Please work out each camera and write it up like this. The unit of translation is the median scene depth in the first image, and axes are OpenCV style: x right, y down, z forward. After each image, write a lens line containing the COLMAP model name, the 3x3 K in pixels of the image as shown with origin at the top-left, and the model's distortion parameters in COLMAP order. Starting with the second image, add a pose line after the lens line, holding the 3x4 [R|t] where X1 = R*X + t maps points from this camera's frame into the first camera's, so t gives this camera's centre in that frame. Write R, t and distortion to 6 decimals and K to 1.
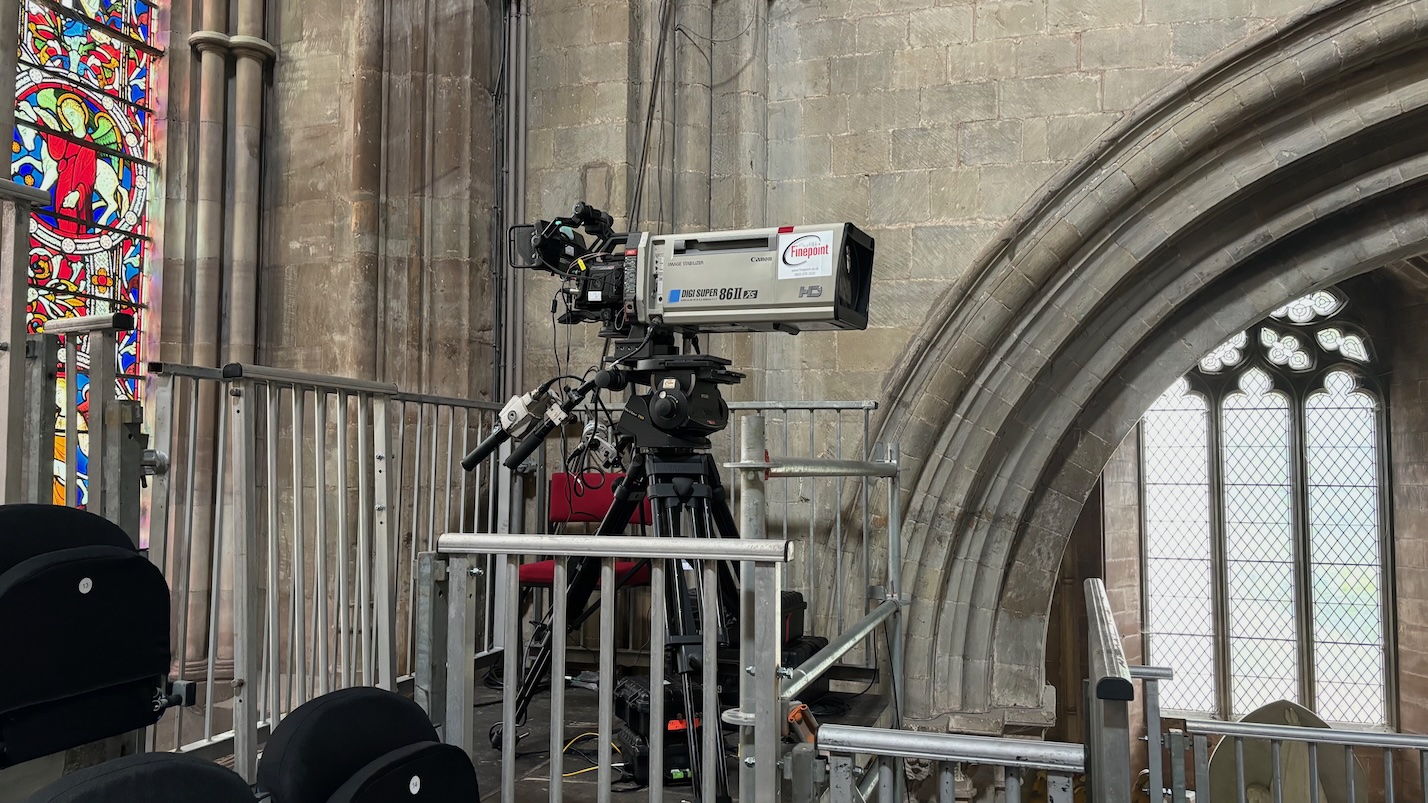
lens RADIAL K [[1072.8, 0, 703.1], [0, 1072.8, 402.7], [0, 0, 1]] dist [0.009658, -0.000687]
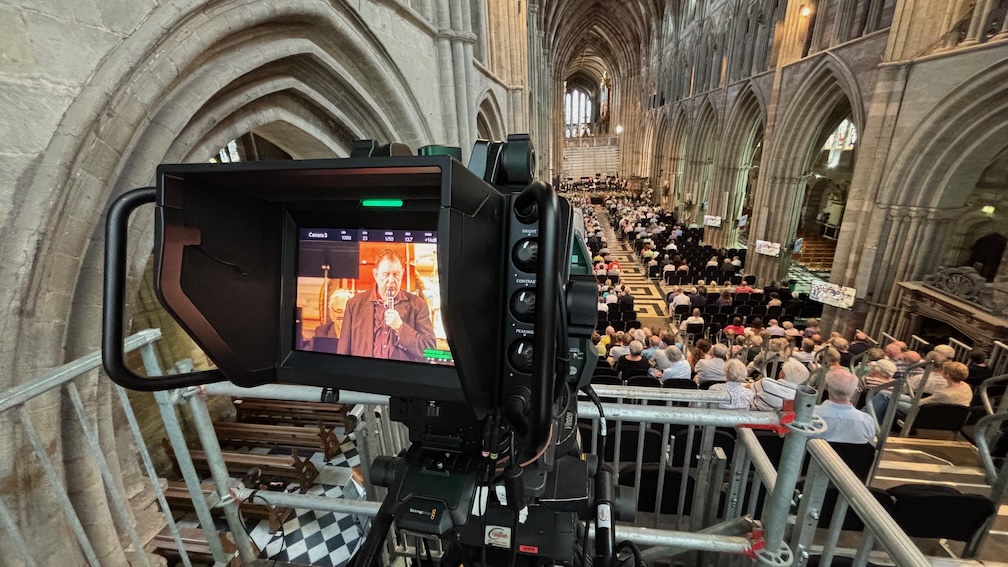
lens RADIAL K [[406.1, 0, 502.7], [0, 406.1, 278.3], [0, 0, 1]] dist [-0.002684, 0.002195]
pose [[-0.178278, -0.309491, 0.934041, -0.159894], [-0.006927, 0.949619, 0.313330, -0.126216], [-0.983956, 0.049390, -0.171440, 0.710154]]
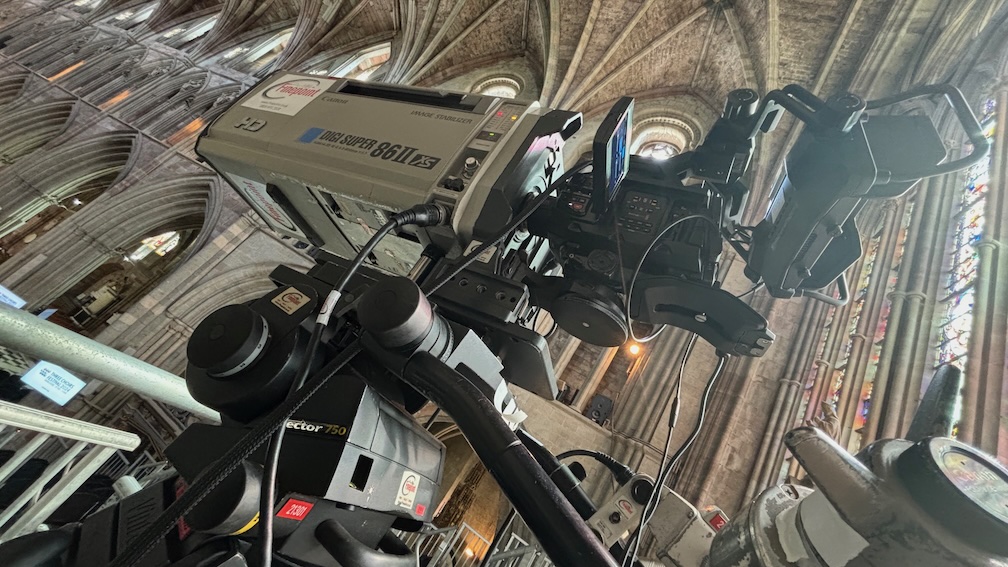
lens RADIAL K [[406.1, 0, 503.1], [0, 406.1, 277.9], [0, 0, 1]] dist [-0.002684, 0.002195]
pose [[-0.821292, -0.560432, 0.106747, -0.037714], [-0.545272, 0.716066, -0.435807, 0.017876], [0.167802, -0.416131, -0.893688, 0.810872]]
